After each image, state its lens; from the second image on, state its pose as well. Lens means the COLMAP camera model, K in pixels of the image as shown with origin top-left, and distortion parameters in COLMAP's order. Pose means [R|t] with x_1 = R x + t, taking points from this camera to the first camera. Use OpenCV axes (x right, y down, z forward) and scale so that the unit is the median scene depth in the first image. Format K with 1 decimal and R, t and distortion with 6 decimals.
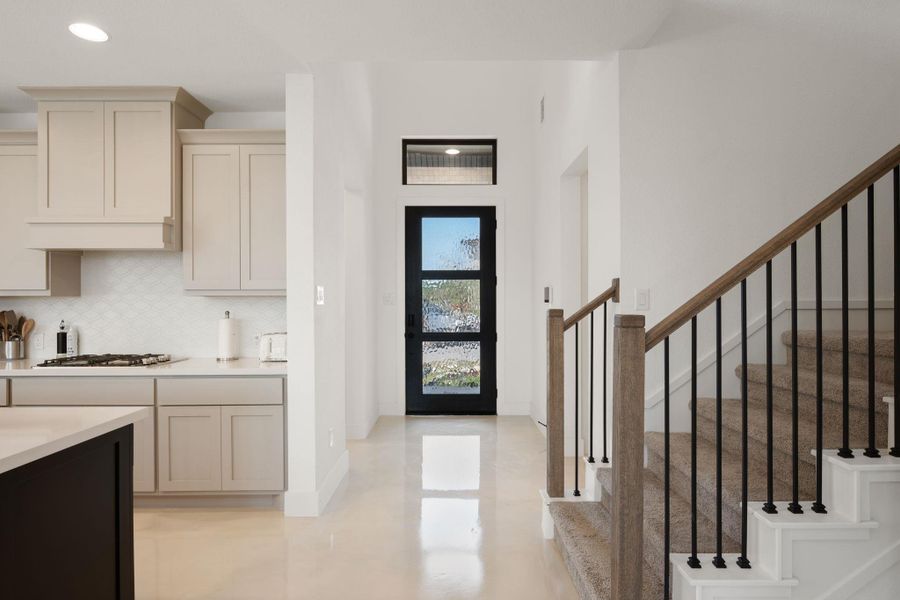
lens RADIAL K [[488.4, 0, 448.5], [0, 488.4, 304.0], [0, 0, 1]] dist [-0.001833, 0.000482]
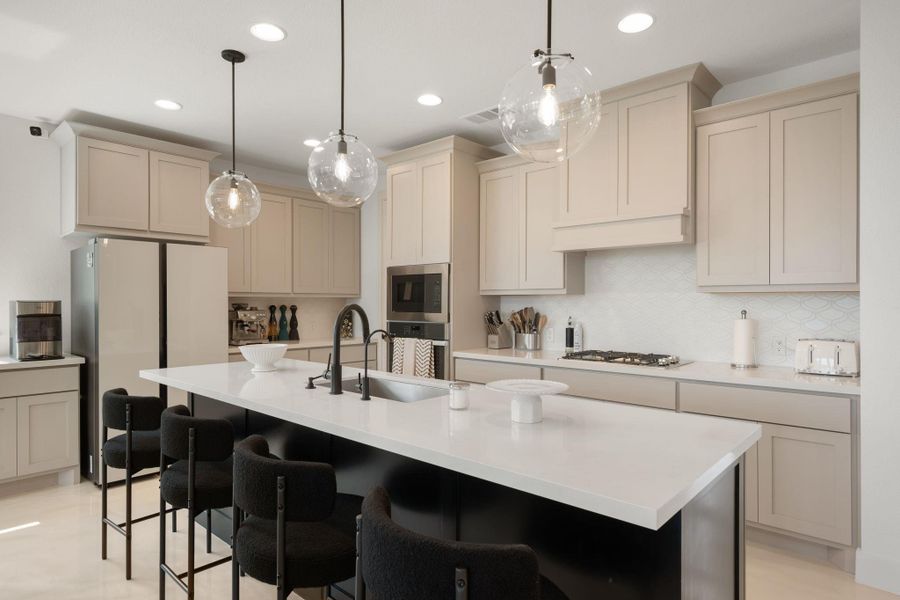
lens RADIAL K [[500.3, 0, 450.0], [0, 500.3, 300.0], [0, 0, 1]] dist [-0.002007, -0.000810]
pose [[0.745770, 0.000387, -0.666203, -0.266063], [-0.002708, 0.999993, -0.002450, 0.000214], [0.666198, 0.003631, 0.745766, -0.001201]]
